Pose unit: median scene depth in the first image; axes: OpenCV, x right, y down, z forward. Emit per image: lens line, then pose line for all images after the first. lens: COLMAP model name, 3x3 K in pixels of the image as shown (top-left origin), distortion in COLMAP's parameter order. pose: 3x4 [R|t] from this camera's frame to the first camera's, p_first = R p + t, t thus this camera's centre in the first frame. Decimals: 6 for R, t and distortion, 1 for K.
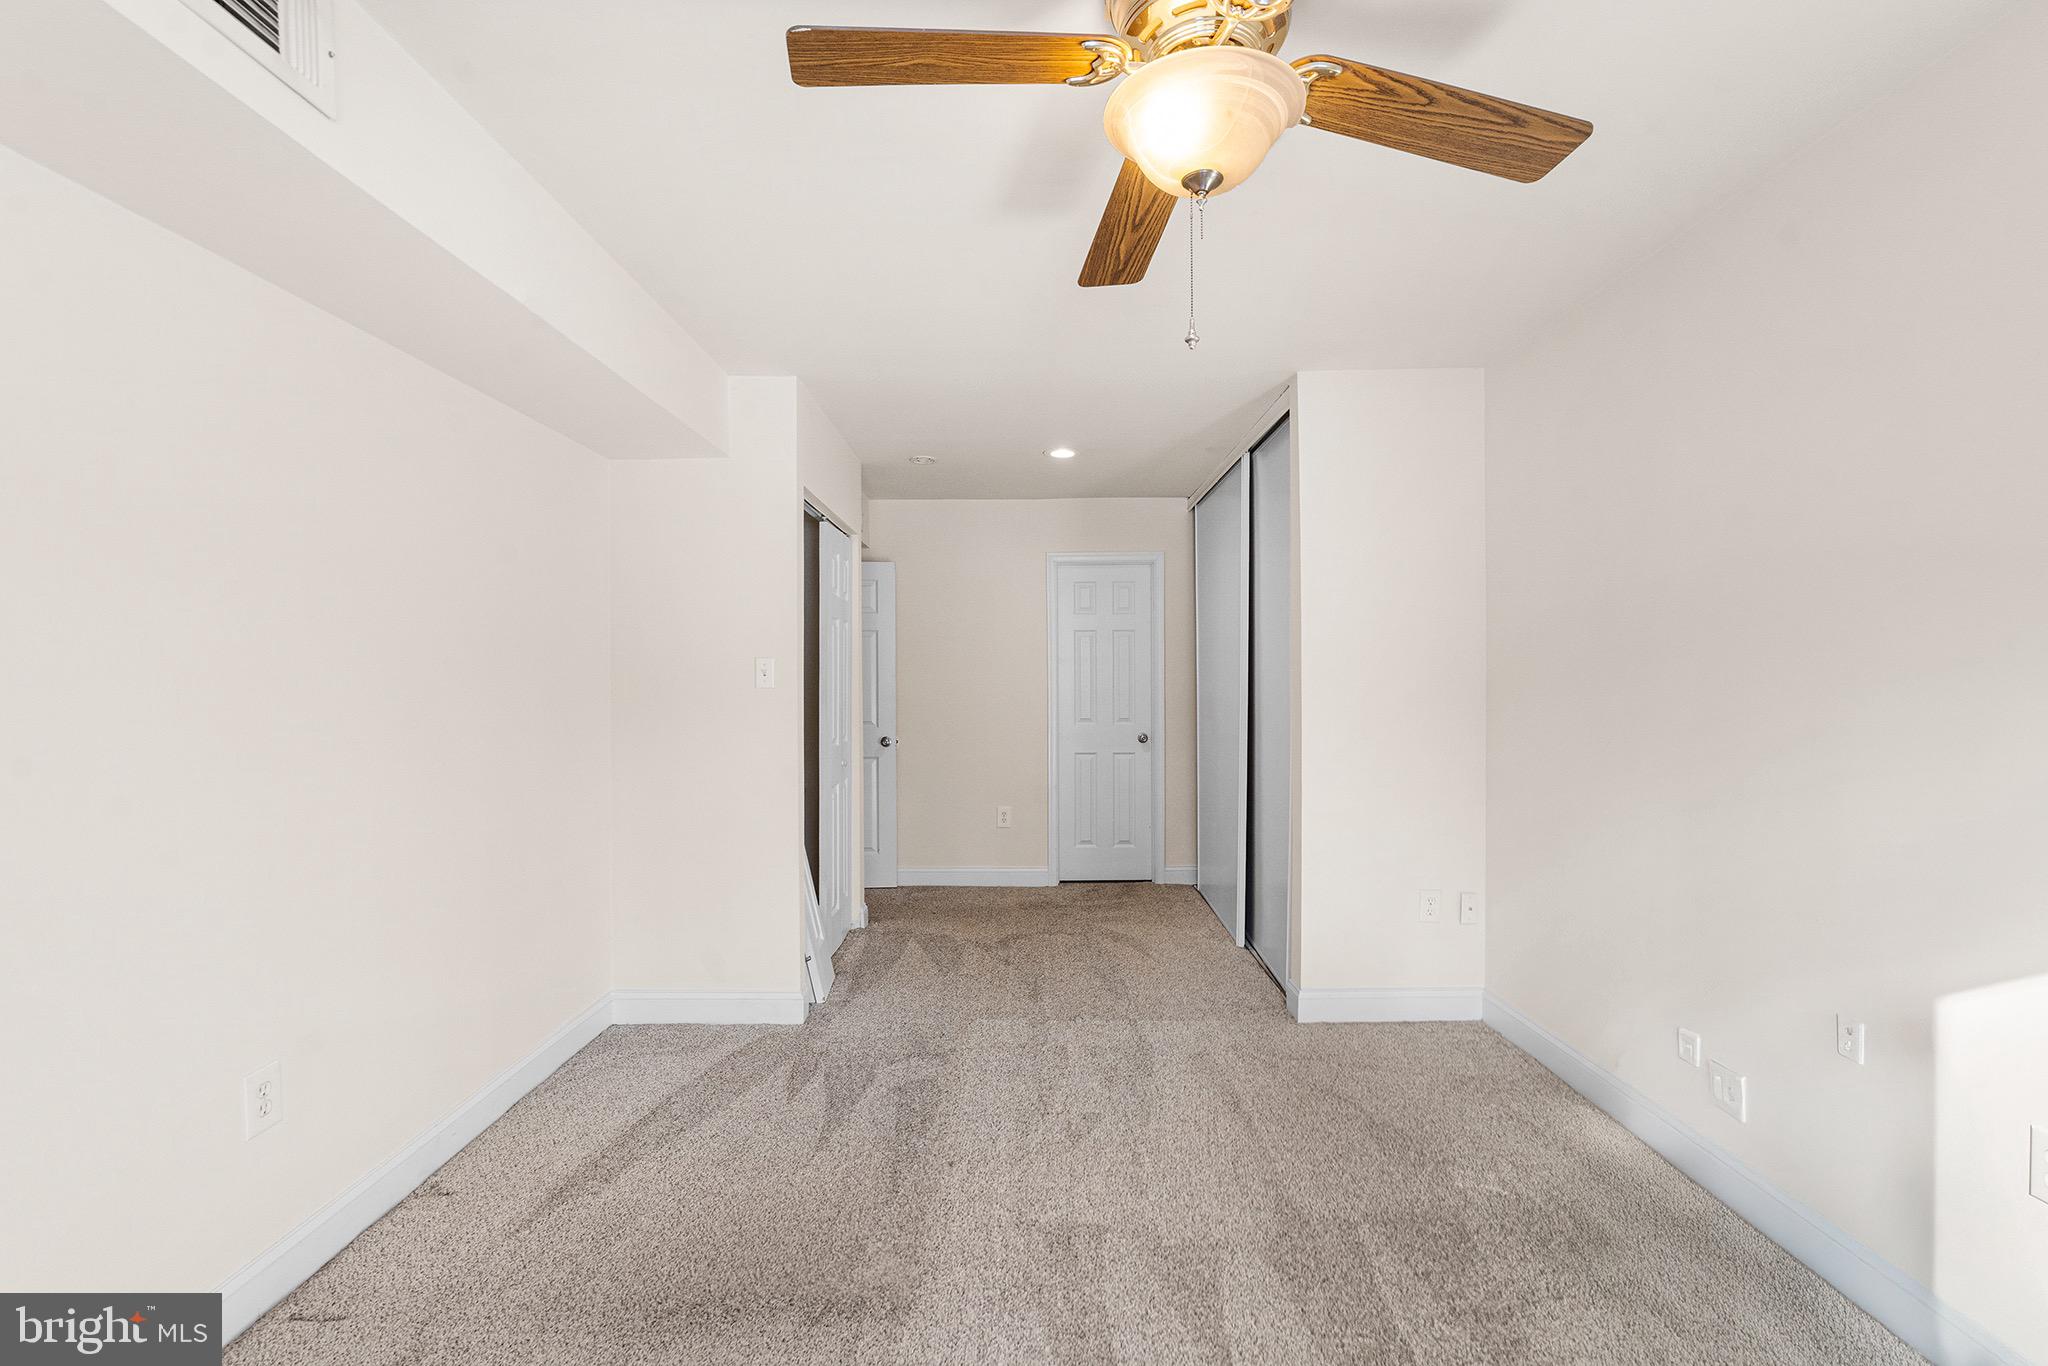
lens RADIAL K [[919.5, 0, 1022.1], [0, 919.5, 689.7], [0, 0, 1]] dist [-0.003034, -0.000280]
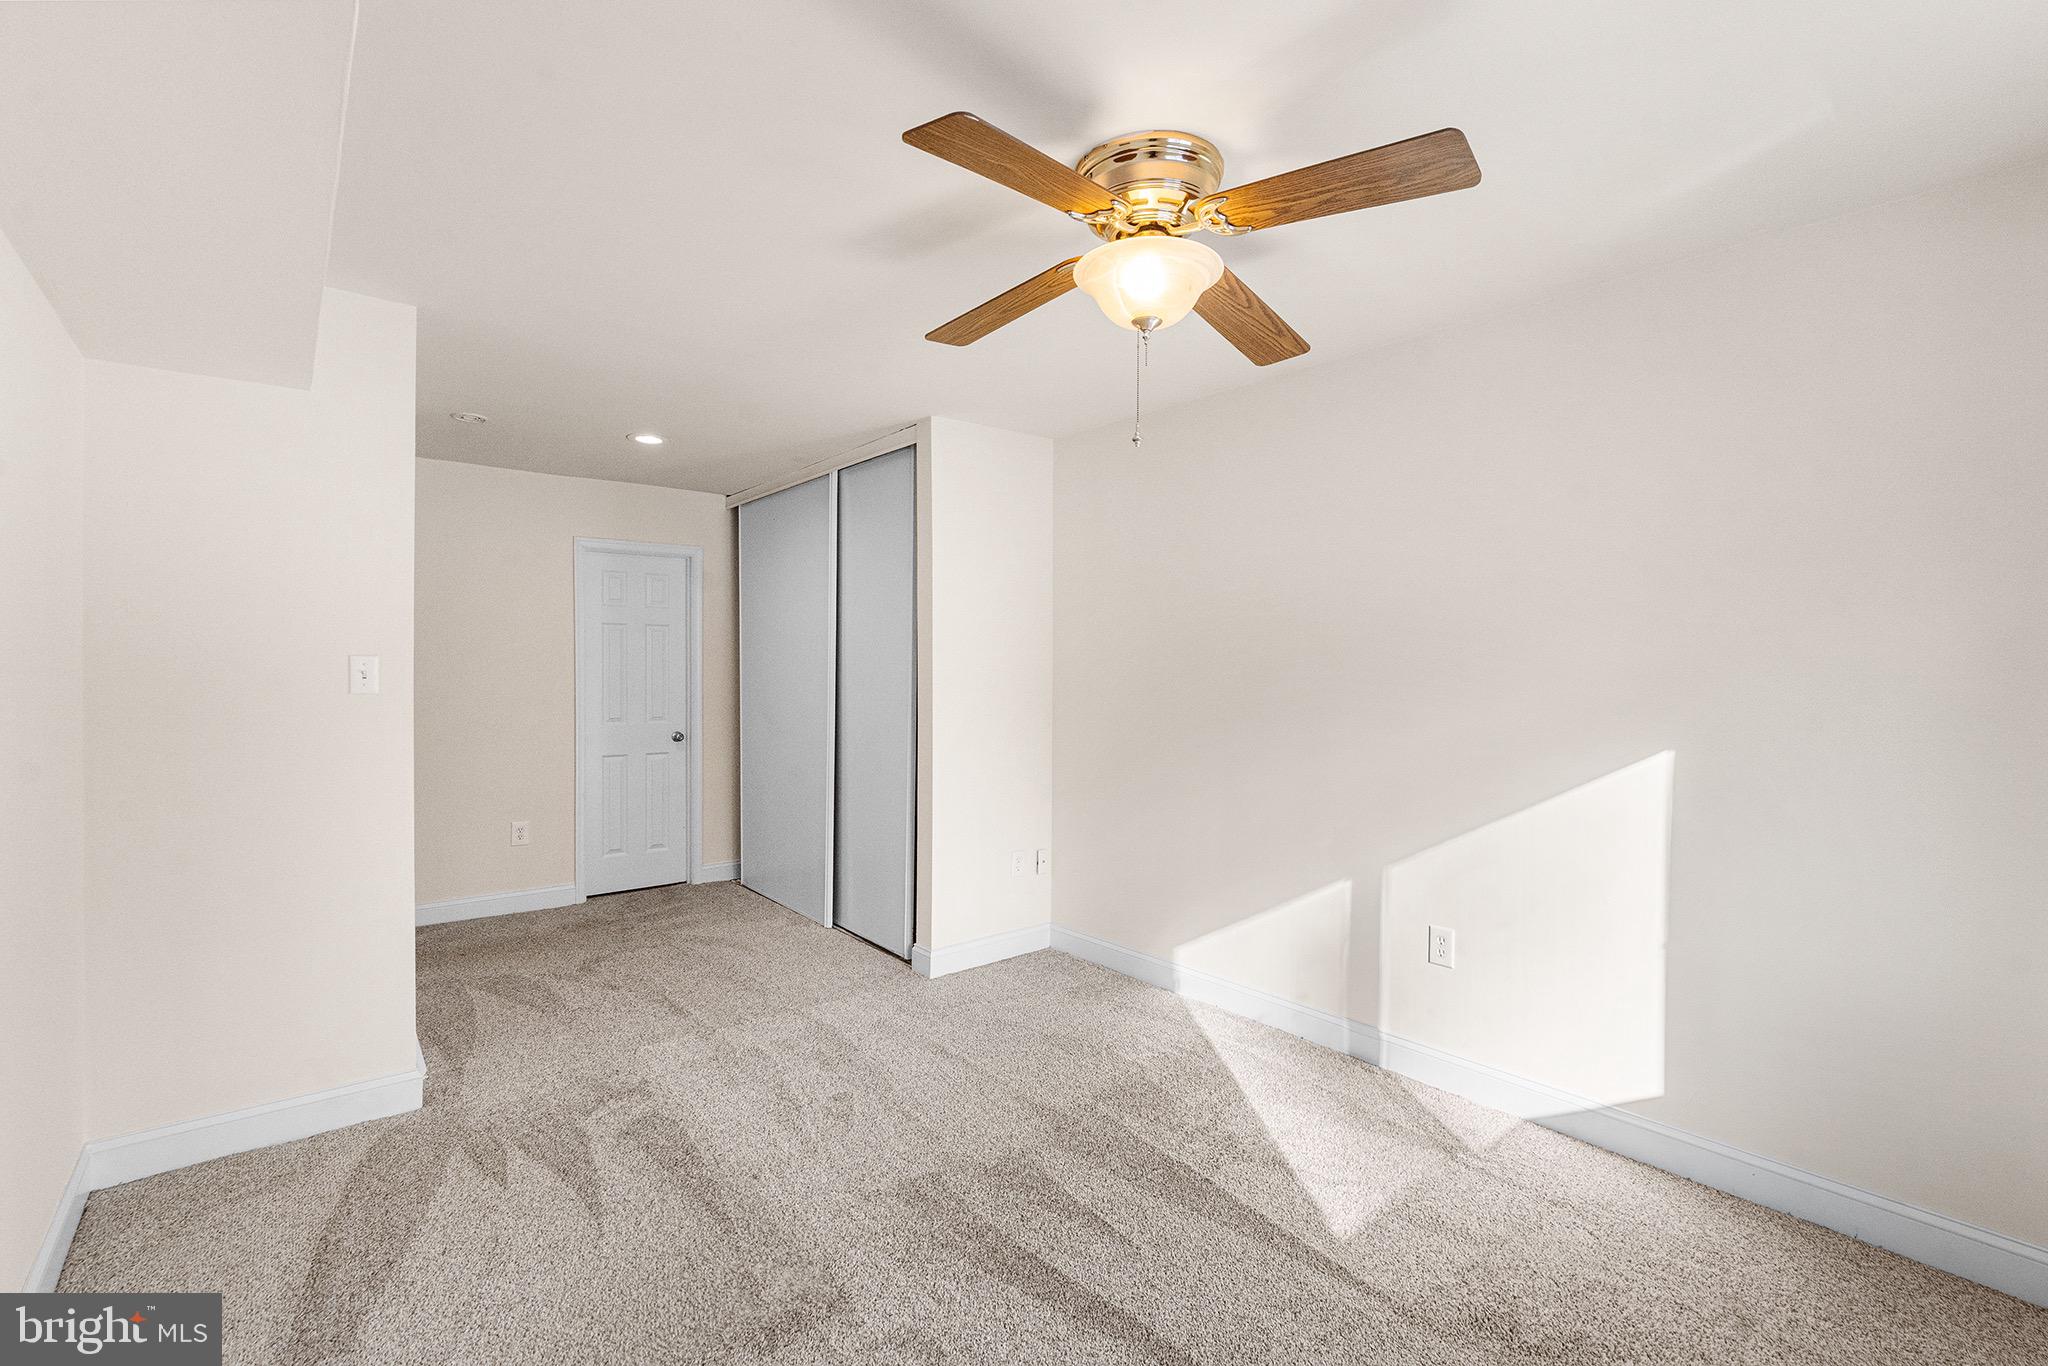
lens RADIAL K [[912.2, 0, 1024.0], [0, 912.2, 683.0], [0, 0, 1]] dist [0.000163, -0.000208]
pose [[0.767947, -0.001328, 0.640512, -0.344749], [-0.002291, 0.999986, 0.004820, -0.016478], [-0.640510, -0.005168, 0.767933, 0.042250]]
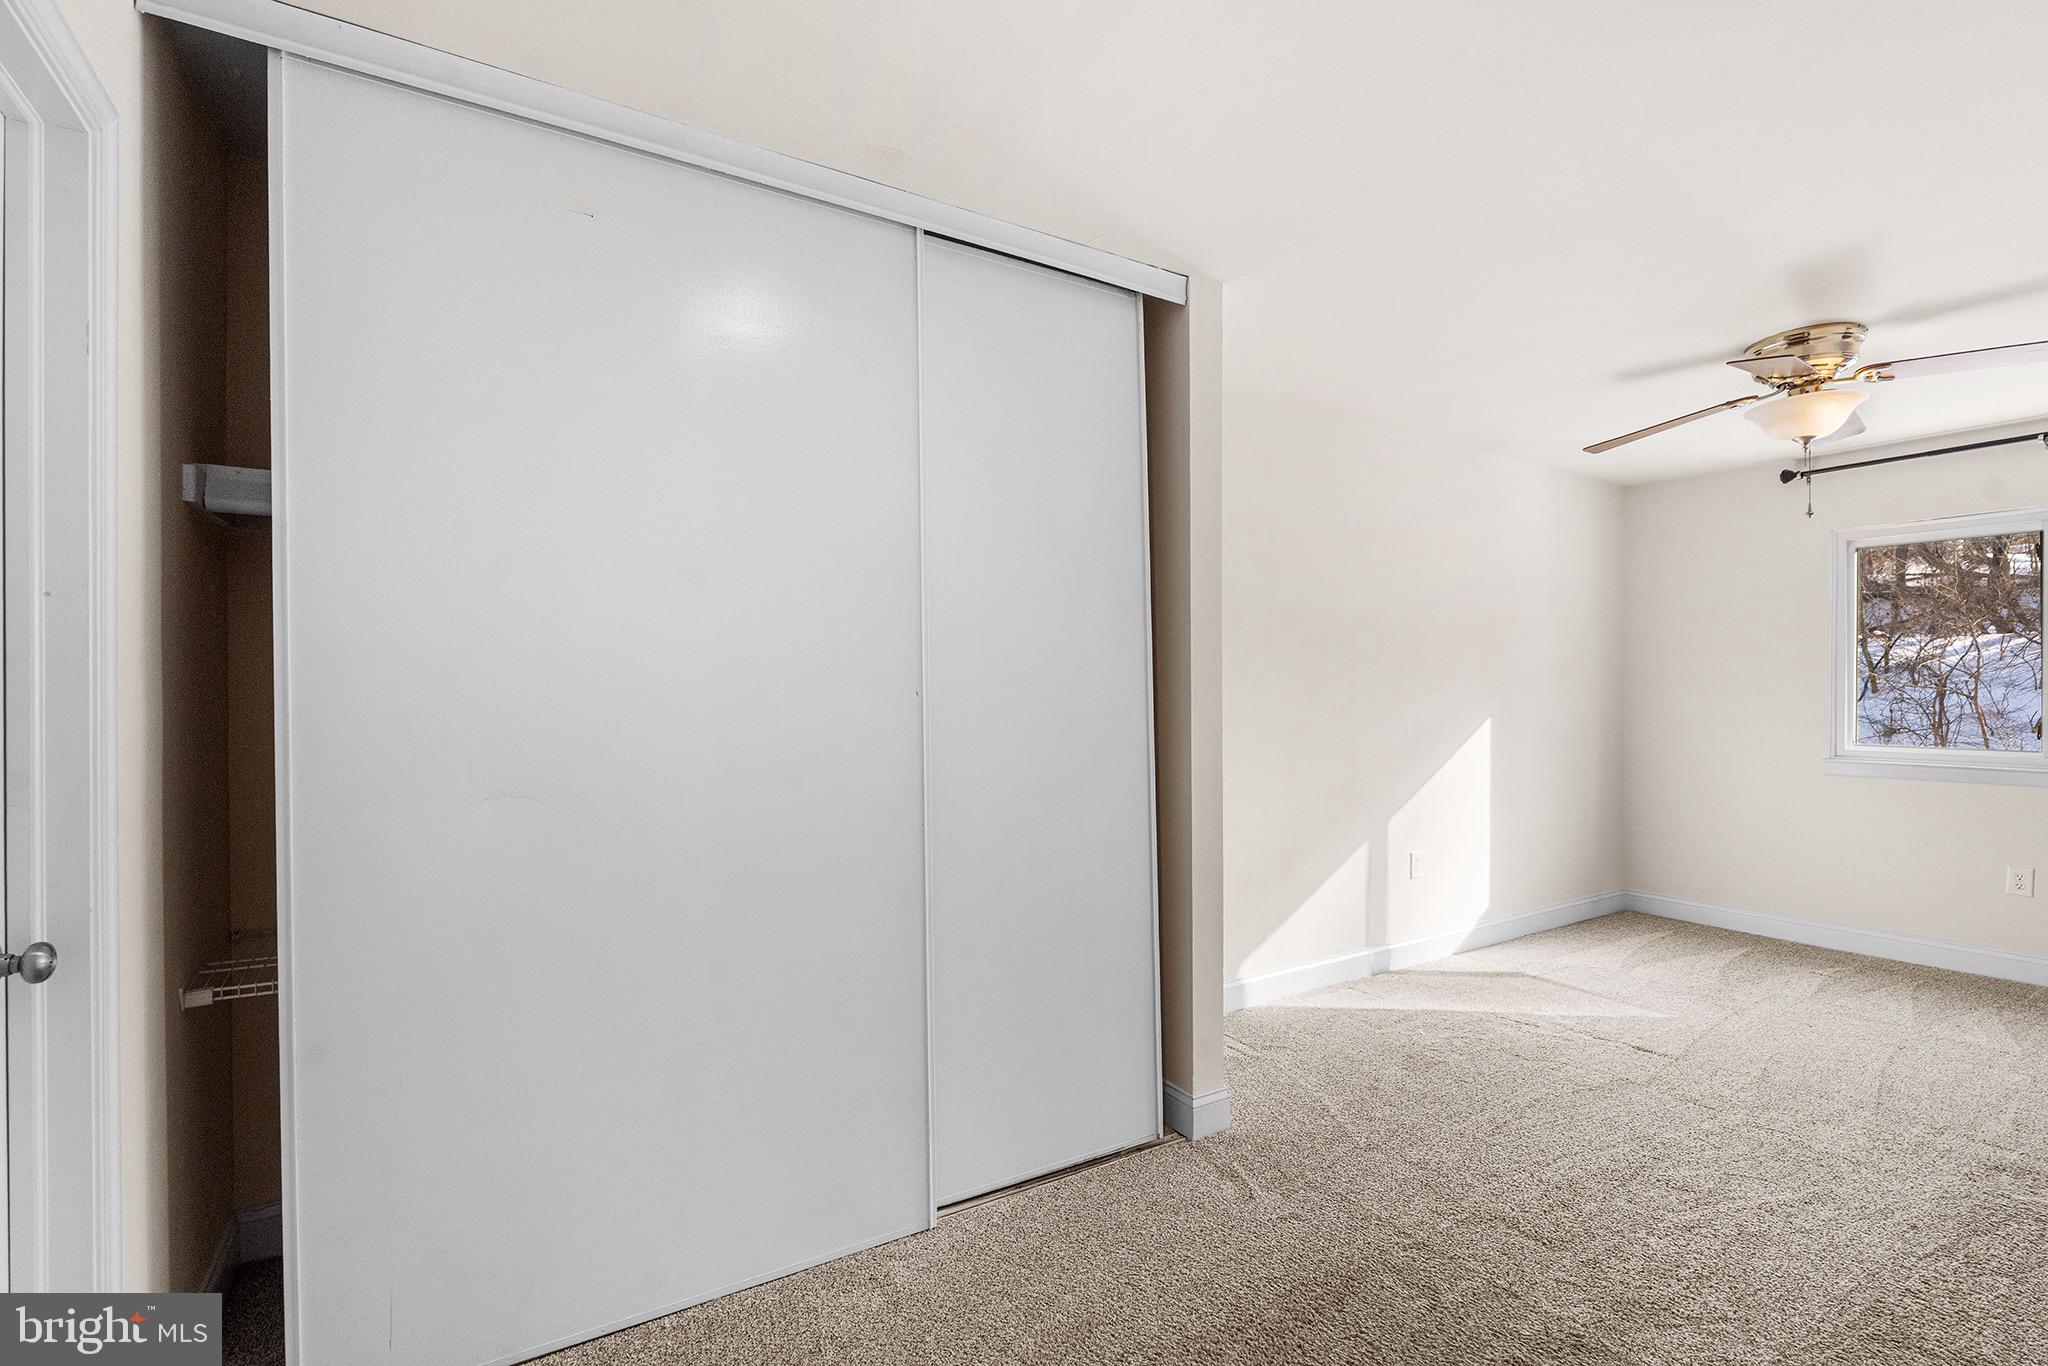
lens RADIAL K [[899.4, 0, 1016.7], [0, 899.4, 690.2], [0, 0, 1]] dist [-0.010824, -0.000182]
pose [[-0.536824, 0.000562, 0.843694, -0.237807], [0.009070, 0.999946, 0.005106, -0.016203], [-0.843646, 0.010393, -0.536800, 1.542607]]
